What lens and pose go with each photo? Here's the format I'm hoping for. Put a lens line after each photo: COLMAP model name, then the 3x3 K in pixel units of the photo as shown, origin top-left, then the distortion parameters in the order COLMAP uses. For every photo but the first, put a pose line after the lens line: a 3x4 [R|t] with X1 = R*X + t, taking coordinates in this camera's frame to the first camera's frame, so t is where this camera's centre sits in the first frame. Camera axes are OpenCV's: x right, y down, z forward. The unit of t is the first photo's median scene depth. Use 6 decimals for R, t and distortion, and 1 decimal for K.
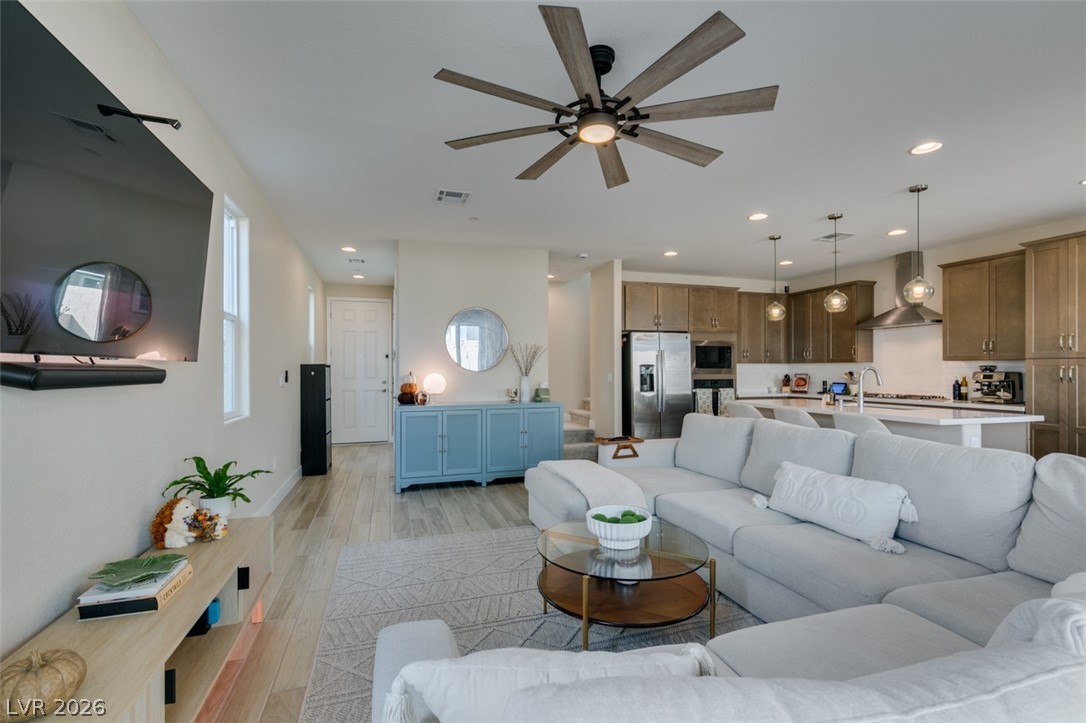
lens RADIAL K [[484.7, 0, 539.4], [0, 484.7, 367.1], [0, 0, 1]] dist [0.003276, -0.000951]
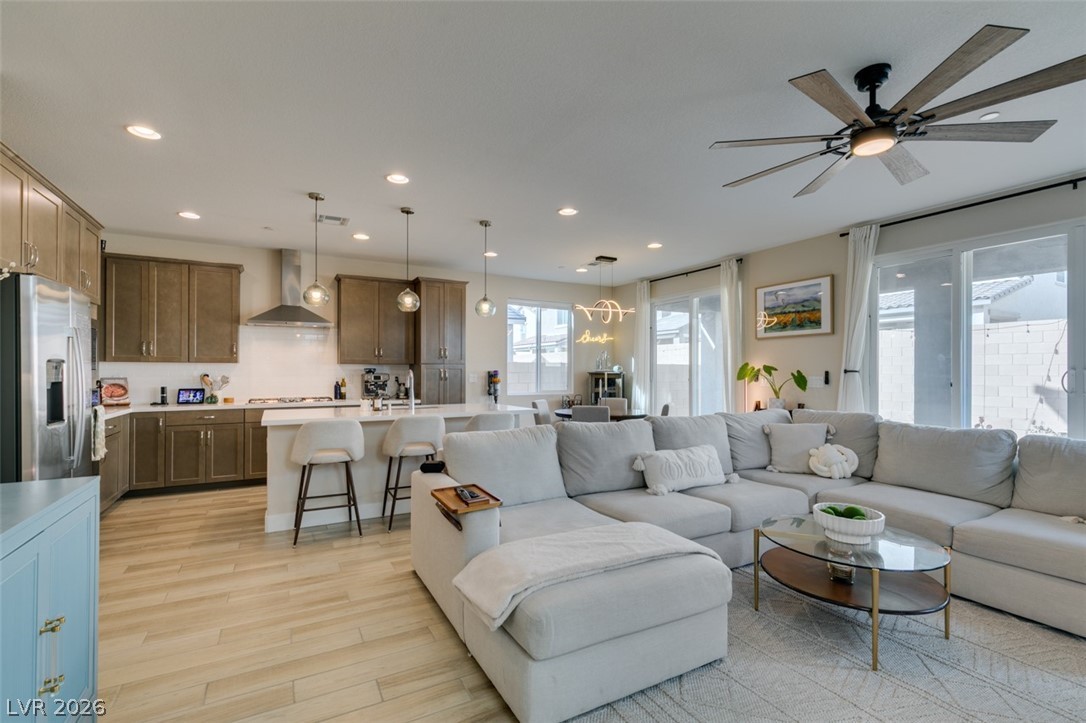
lens RADIAL K [[484.7, 0, 540.1], [0, 484.7, 367.5], [0, 0, 1]] dist [0.003276, -0.000951]
pose [[-0.191337, 0.009194, 0.981481, -0.267271], [-0.005624, 0.999929, -0.010463, 0.003992], [-0.981508, -0.007521, -0.191272, 0.669701]]
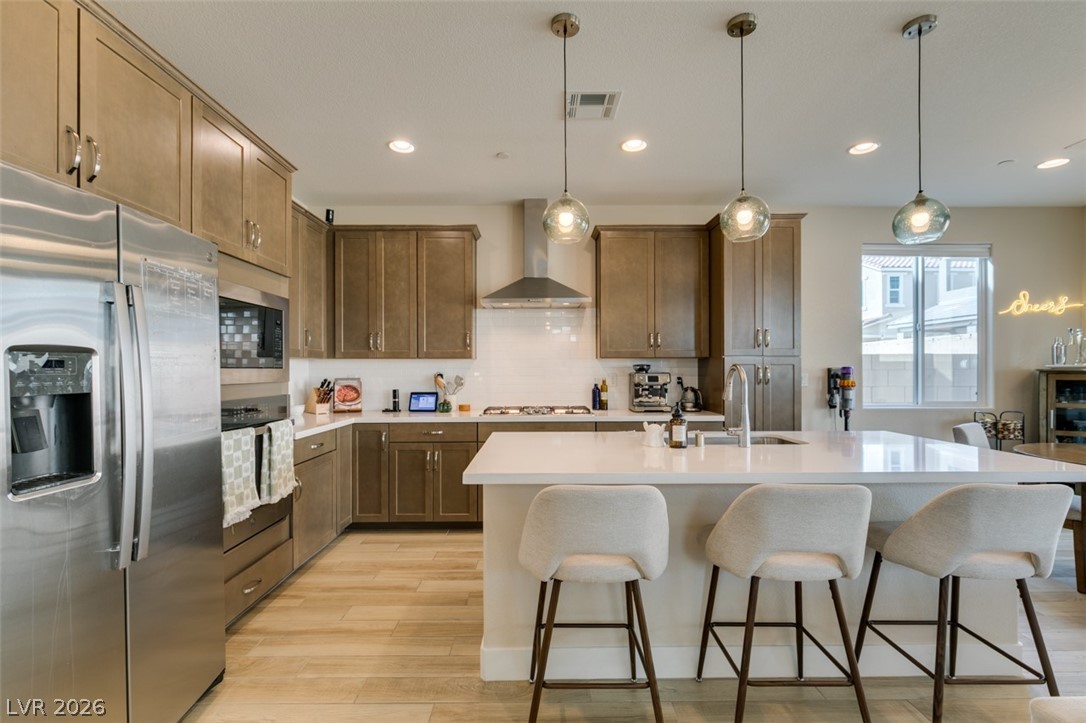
lens RADIAL K [[484.7, 0, 541.9], [0, 484.7, 369.0], [0, 0, 1]] dist [0.003276, -0.000951]
pose [[0.292815, 0.000982, 0.956168, 0.095200], [-0.001951, 0.999998, -0.000430, 0.003783], [-0.956167, -0.001740, 0.292817, 0.756660]]
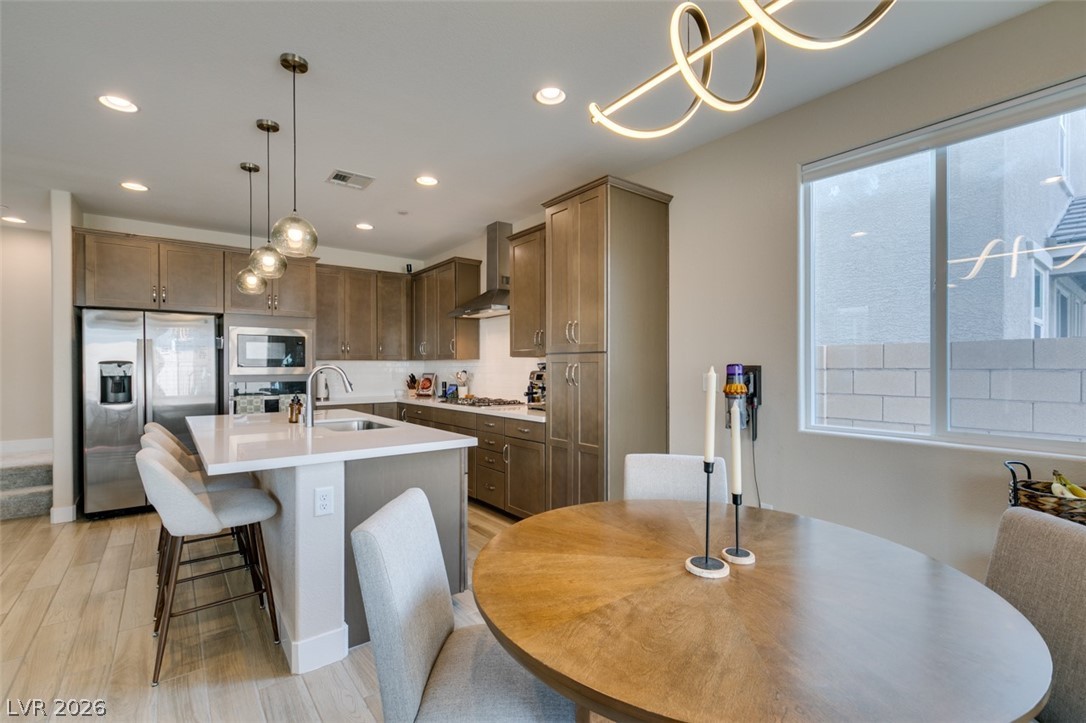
lens RADIAL K [[484.7, 0, 541.3], [0, 484.7, 367.1], [0, 0, 1]] dist [0.003276, -0.000951]
pose [[0.937485, -0.001334, 0.348024, 0.522588], [0.000167, 0.999994, 0.003385, 0.000738], [-0.348026, -0.003115, 0.937480, 0.206072]]
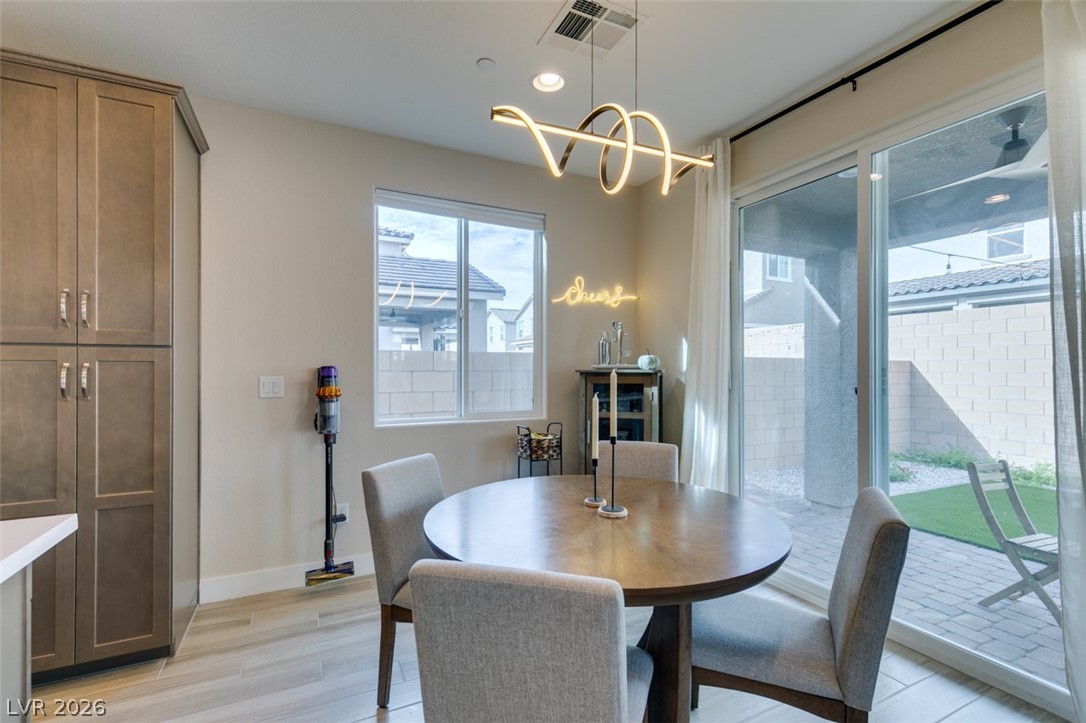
lens RADIAL K [[484.7, 0, 541.3], [0, 484.7, 369.1], [0, 0, 1]] dist [0.003276, -0.000951]
pose [[-0.154482, 0.000628, 0.987995, 0.394298], [-0.003747, 0.999992, -0.001221, 0.001940], [-0.987988, -0.003890, -0.154479, 0.438426]]
